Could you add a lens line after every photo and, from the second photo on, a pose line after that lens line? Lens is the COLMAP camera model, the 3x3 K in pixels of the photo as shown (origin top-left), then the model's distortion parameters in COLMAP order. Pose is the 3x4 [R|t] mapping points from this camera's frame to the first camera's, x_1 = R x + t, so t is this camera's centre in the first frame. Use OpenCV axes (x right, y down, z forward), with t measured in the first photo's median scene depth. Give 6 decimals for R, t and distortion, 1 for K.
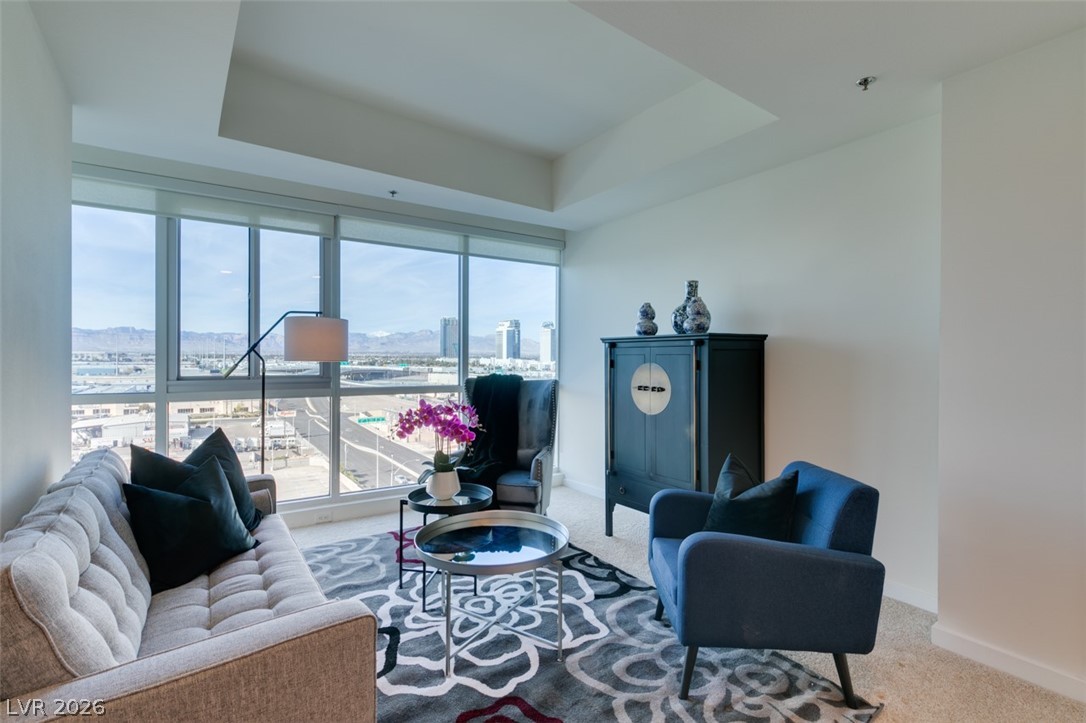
lens RADIAL K [[486.1, 0, 537.6], [0, 486.1, 361.3], [0, 0, 1]] dist [0.006558, -0.001516]
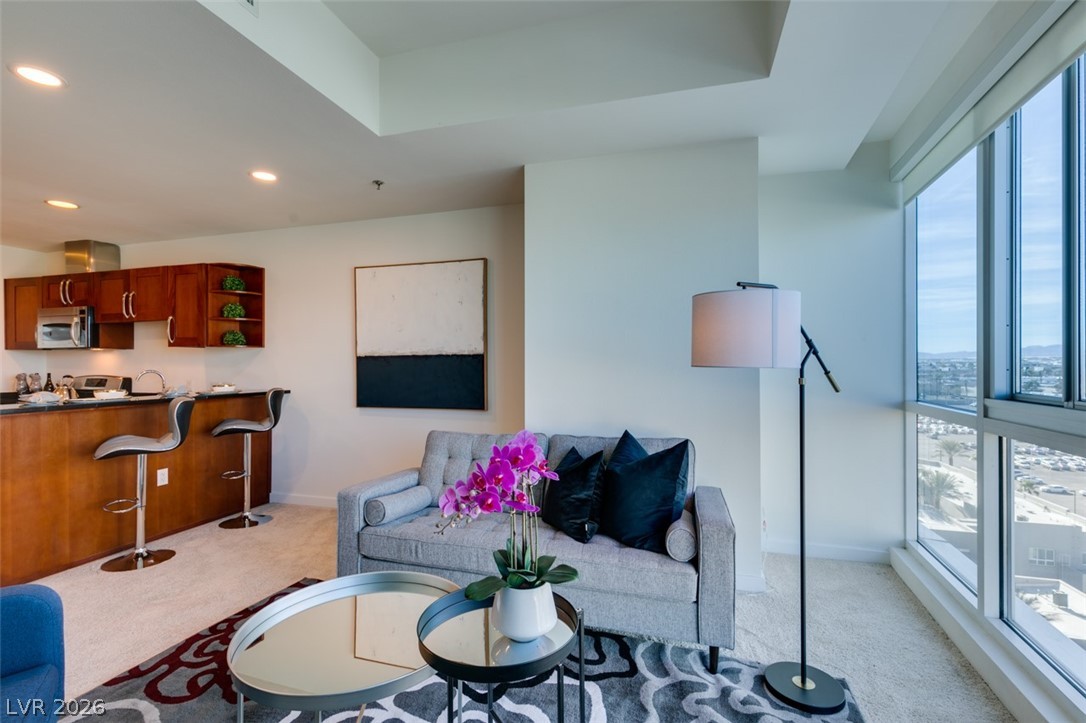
lens RADIAL K [[486.1, 0, 540.5], [0, 486.1, 362.6], [0, 0, 1]] dist [0.006558, -0.001516]
pose [[-0.793012, -0.004378, -0.609190, 0.079600], [-0.001663, 0.999986, -0.005022, -0.001978], [0.609204, -0.002969, -0.793008, 1.064570]]
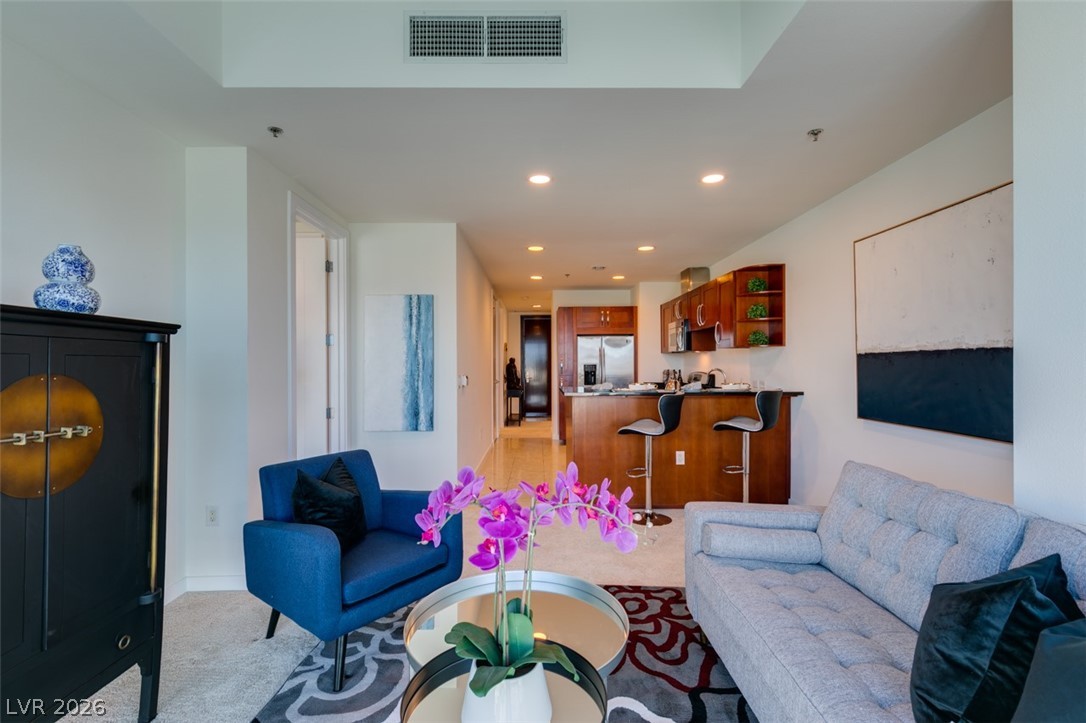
lens RADIAL K [[486.1, 0, 541.9], [0, 486.1, 362.9], [0, 0, 1]] dist [0.006558, -0.001516]
pose [[-0.818079, -0.000652, 0.575105, -0.324536], [0.000001, 0.999999, 0.001135, -0.005887], [-0.575105, 0.000929, -0.818079, 0.971113]]
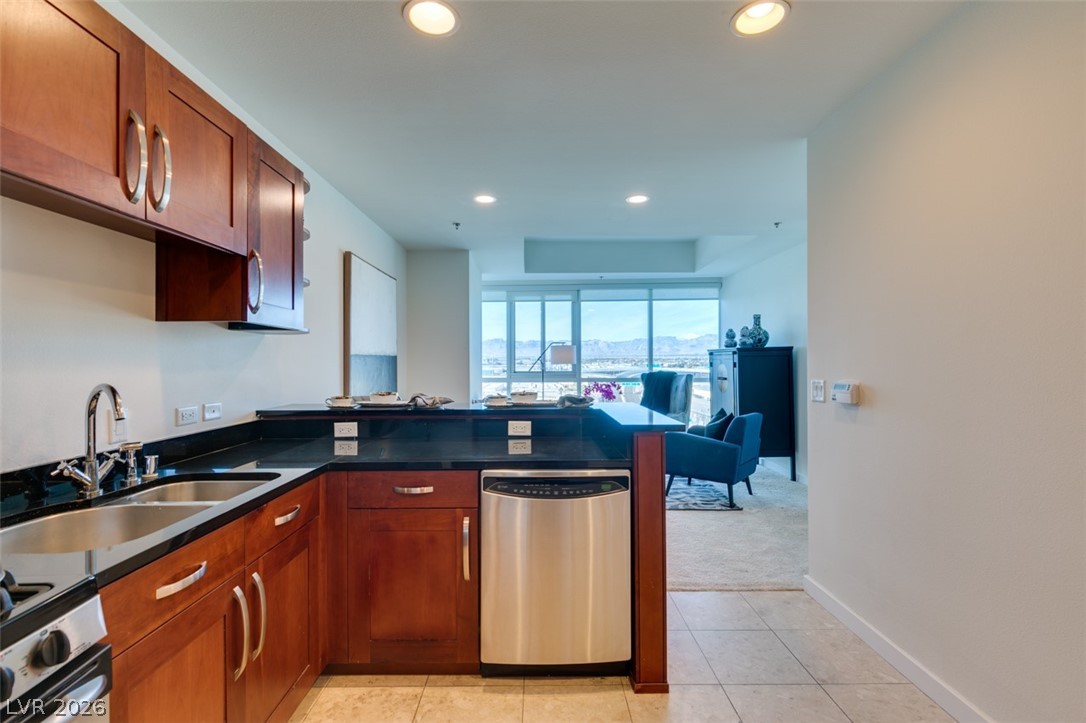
lens RADIAL K [[486.1, 0, 541.3], [0, 486.1, 363.0], [0, 0, 1]] dist [0.006558, -0.001516]
pose [[0.818988, -0.007760, -0.573758, 0.622367], [0.007171, 0.999969, -0.003289, 0.000846], [0.573765, -0.001421, 0.819019, -0.733372]]
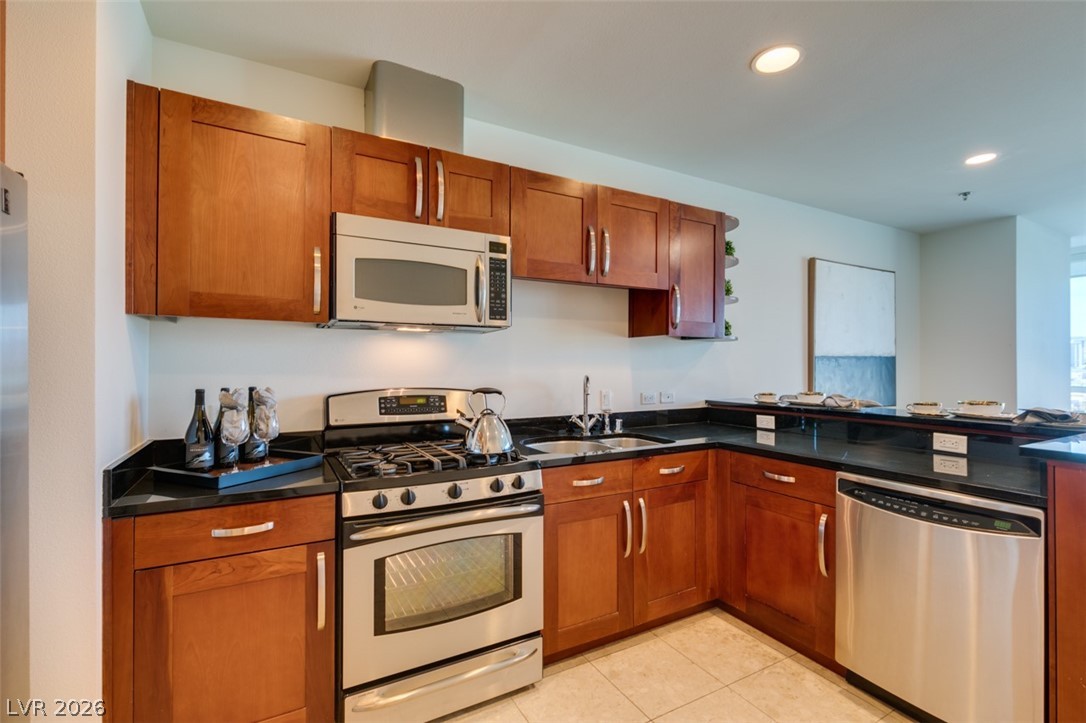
lens RADIAL K [[486.1, 0, 541.1], [0, 486.1, 363.7], [0, 0, 1]] dist [0.006558, -0.001516]
pose [[-0.117651, -0.007095, -0.993030, 0.832902], [-0.001666, 0.999974, -0.006947, 0.002267], [0.993054, 0.000837, -0.117660, -0.596179]]
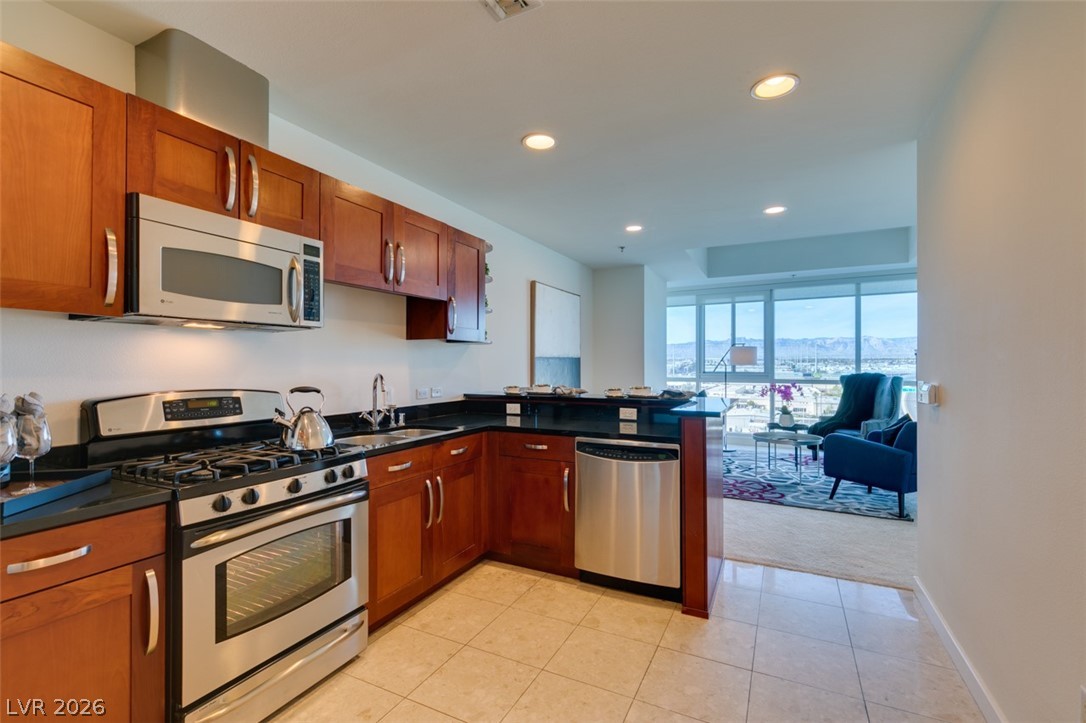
lens RADIAL K [[486.1, 0, 542.4], [0, 486.1, 363.6], [0, 0, 1]] dist [0.006558, -0.001516]
pose [[0.465393, -0.006075, -0.885083, 0.926721], [0.002618, 0.999982, -0.005488, 0.002716], [0.885100, 0.000237, 0.465400, -0.745161]]
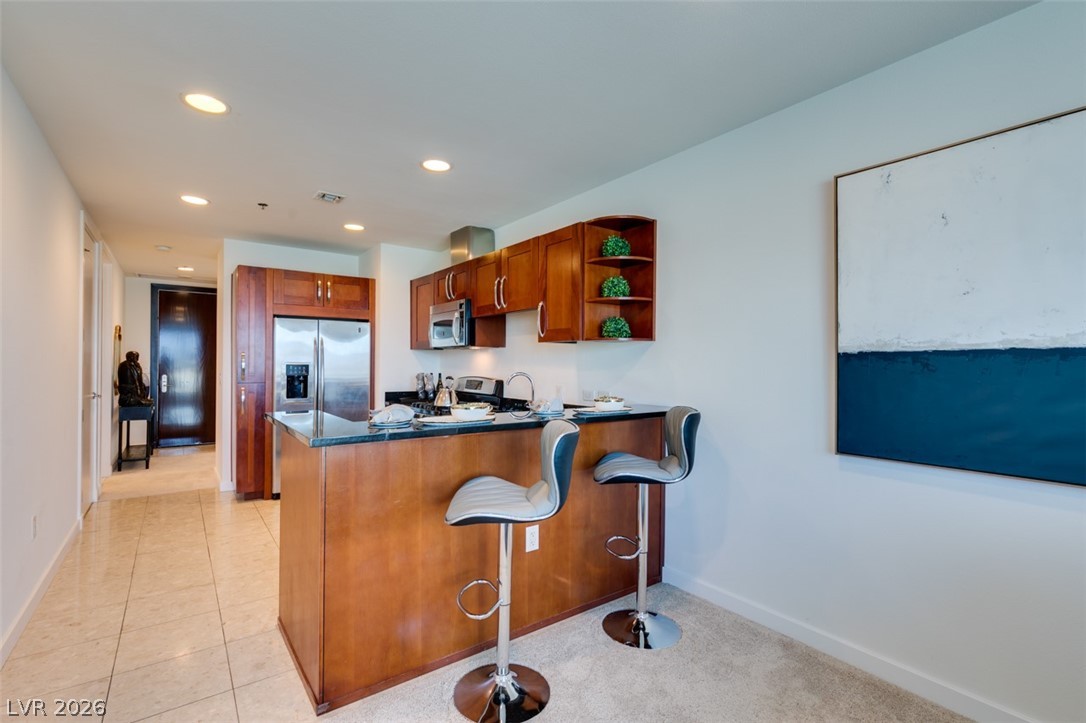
lens RADIAL K [[486.1, 0, 542.8], [0, 486.1, 363.7], [0, 0, 1]] dist [0.006558, -0.001516]
pose [[-0.999635, -0.012009, -0.024215, 0.088547], [-0.011957, 0.999926, -0.002324, -0.003494], [0.024241, -0.002034, -0.999704, 0.449988]]
